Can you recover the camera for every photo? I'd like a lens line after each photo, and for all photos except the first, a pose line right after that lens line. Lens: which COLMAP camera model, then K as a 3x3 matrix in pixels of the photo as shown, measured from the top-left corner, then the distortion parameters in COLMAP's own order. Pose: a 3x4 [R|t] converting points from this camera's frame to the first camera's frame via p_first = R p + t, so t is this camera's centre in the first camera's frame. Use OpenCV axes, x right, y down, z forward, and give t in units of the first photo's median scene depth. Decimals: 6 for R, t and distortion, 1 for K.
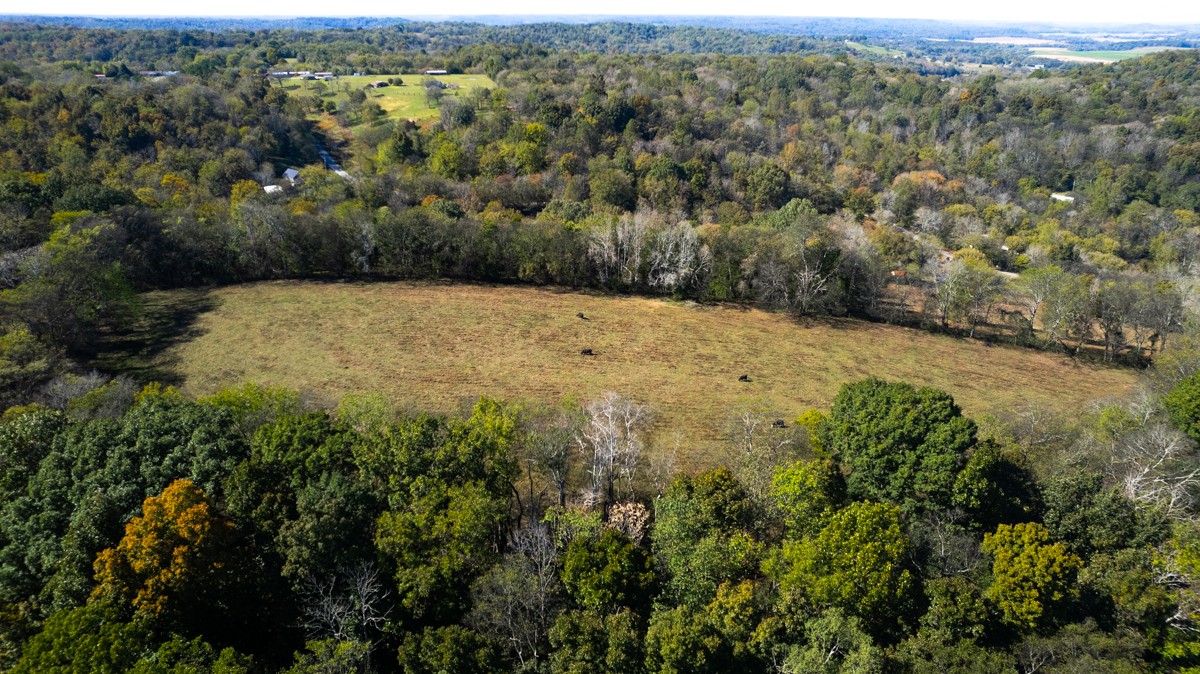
lens RADIAL K [[762.2, 0, 606.0], [0, 762.2, 336.3], [0, 0, 1]] dist [-0.078784, 0.070987]
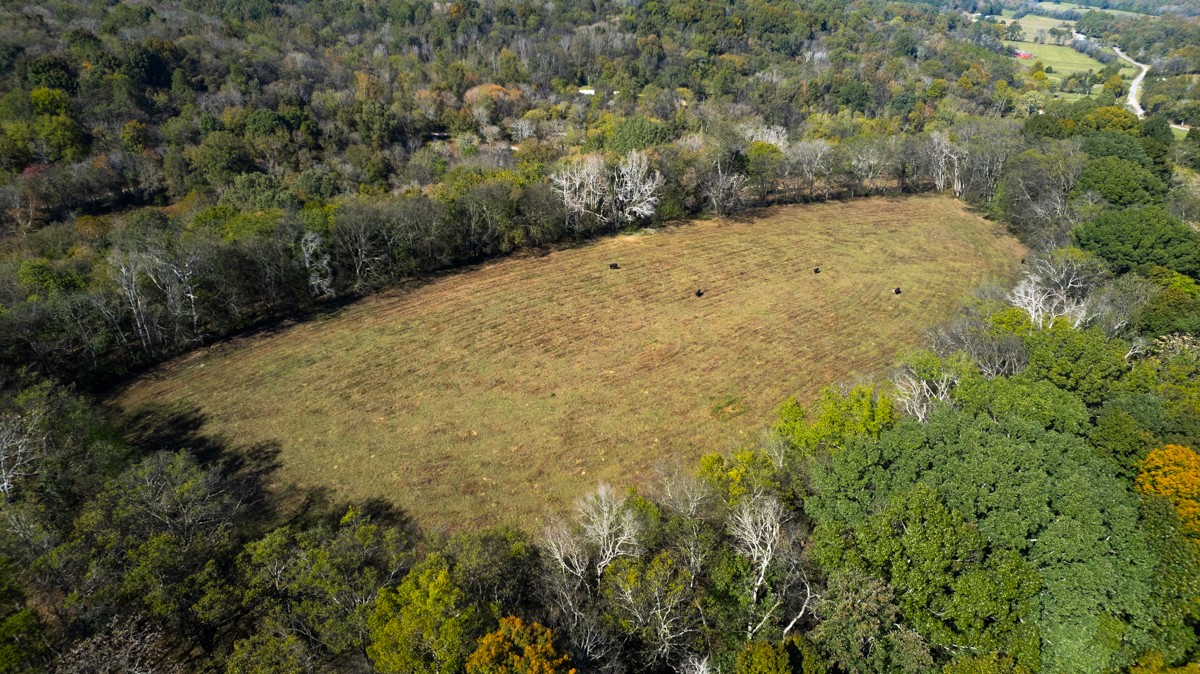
lens RADIAL K [[762.2, 0, 606.0], [0, 762.2, 336.3], [0, 0, 1]] dist [-0.078784, 0.070987]
pose [[0.703884, -0.331863, 0.628024, -0.222318], [0.272299, 0.942671, 0.192939, -0.043734], [-0.656049, 0.035204, 0.753897, 0.102151]]
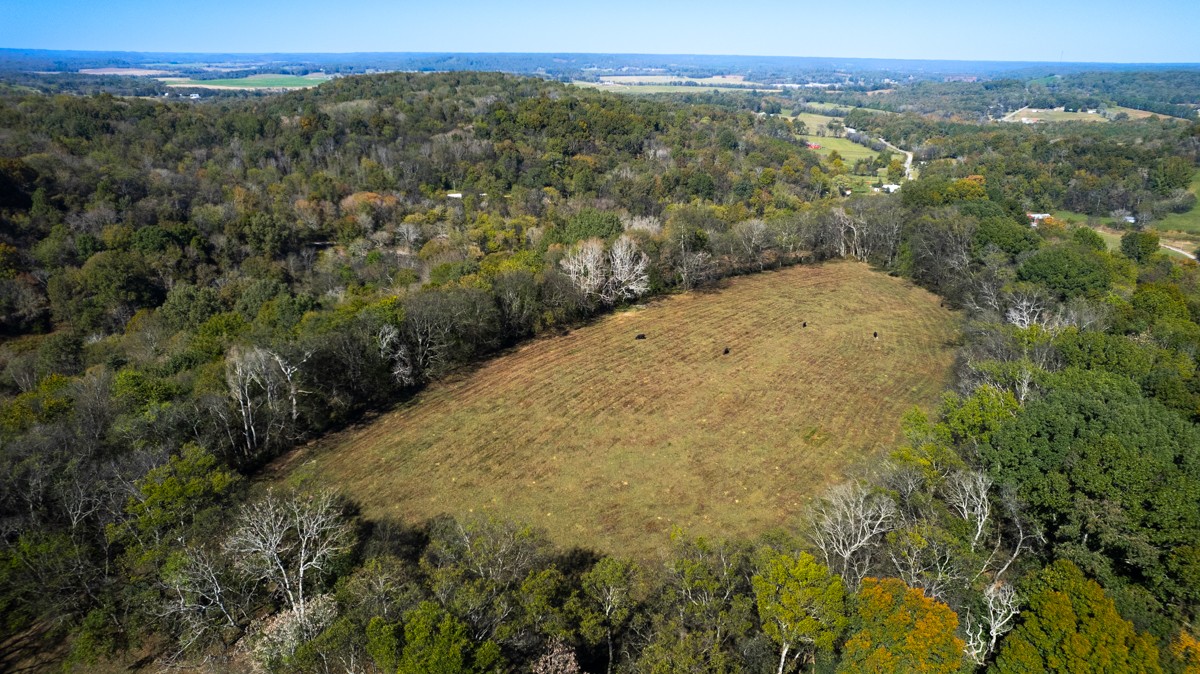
lens RADIAL K [[762.2, 0, 606.0], [0, 762.2, 336.3], [0, 0, 1]] dist [-0.078784, 0.070987]
pose [[0.505693, -0.304143, 0.807324, -0.300171], [0.333169, 0.932046, 0.142438, -0.064075], [-0.795785, 0.196945, 0.572660, 0.148670]]
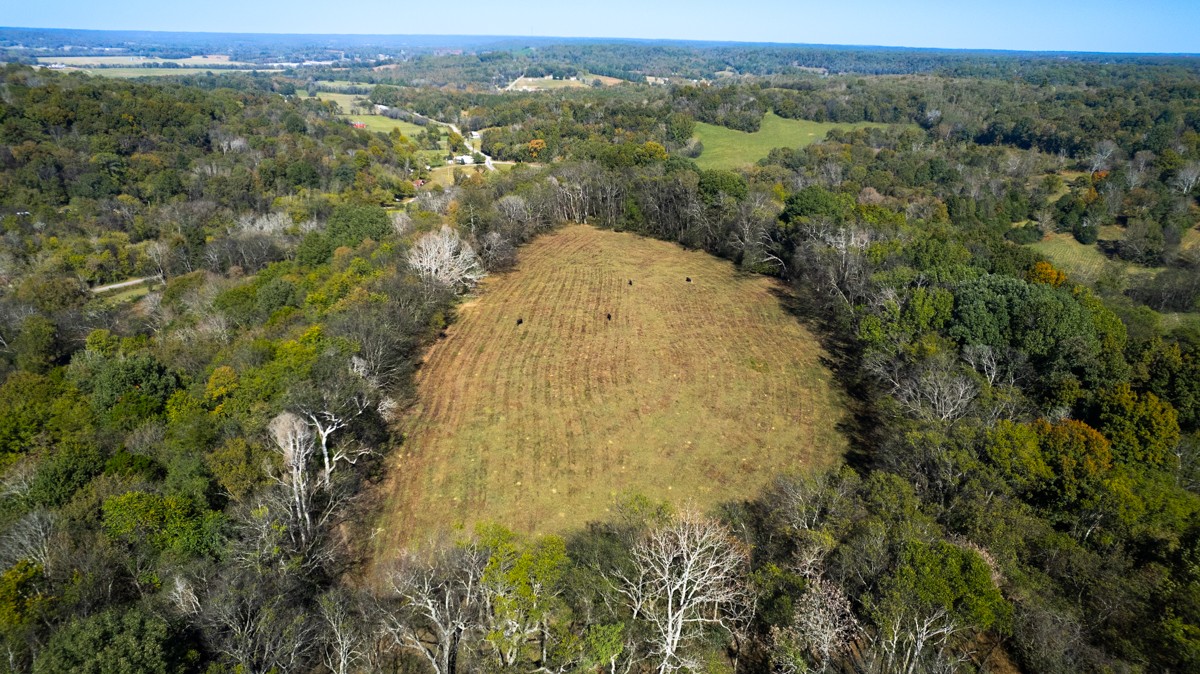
lens RADIAL K [[762.2, 0, 606.0], [0, 762.2, 336.3], [0, 0, 1]] dist [-0.078784, 0.070987]
pose [[-0.095662, -0.374821, 0.922148, -0.338145], [0.373469, 0.845207, 0.382290, -0.120549], [-0.922697, 0.380964, 0.059130, 0.280925]]
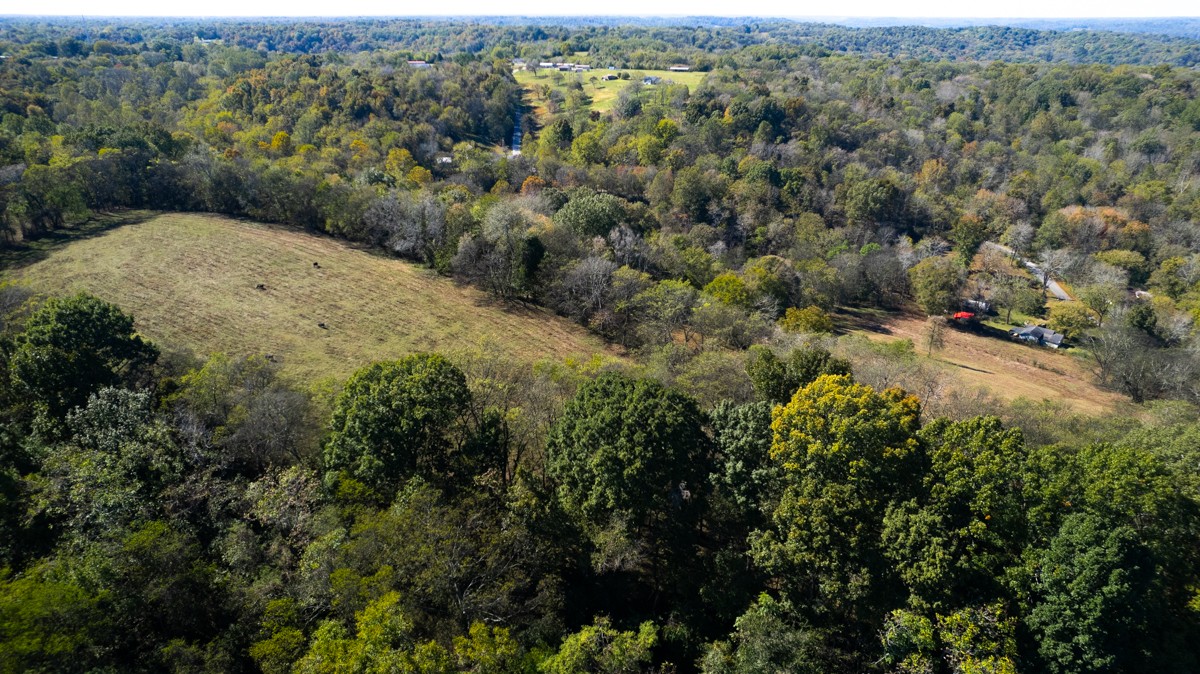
lens RADIAL K [[762.2, 0, 606.0], [0, 762.2, 336.3], [0, 0, 1]] dist [-0.078784, 0.070987]
pose [[0.885068, 0.181195, -0.428746, 0.301747], [-0.181636, 0.982540, 0.040285, -0.016373], [0.428560, 0.042221, 0.902526, 0.045848]]
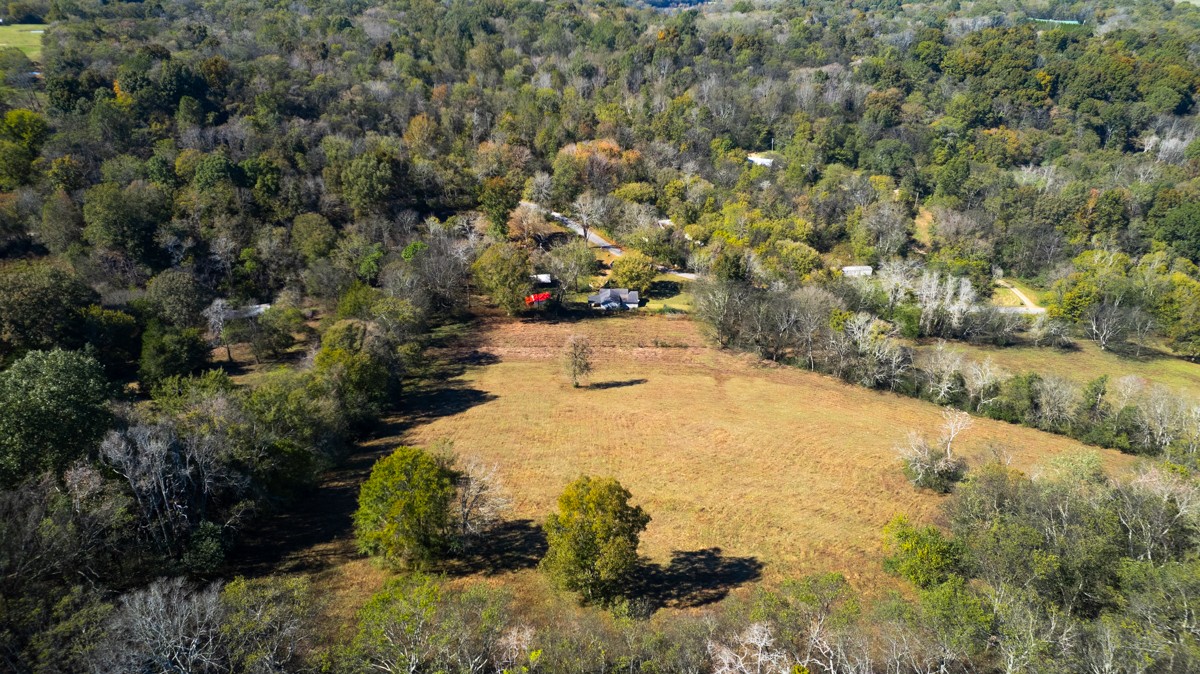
lens RADIAL K [[762.2, 0, 606.0], [0, 762.2, 336.3], [0, 0, 1]] dist [-0.078784, 0.070987]
pose [[0.960748, -0.124805, 0.247762, 0.199244], [0.104606, 0.990143, 0.093134, -0.083264], [-0.256944, -0.063561, 0.964334, 0.199887]]
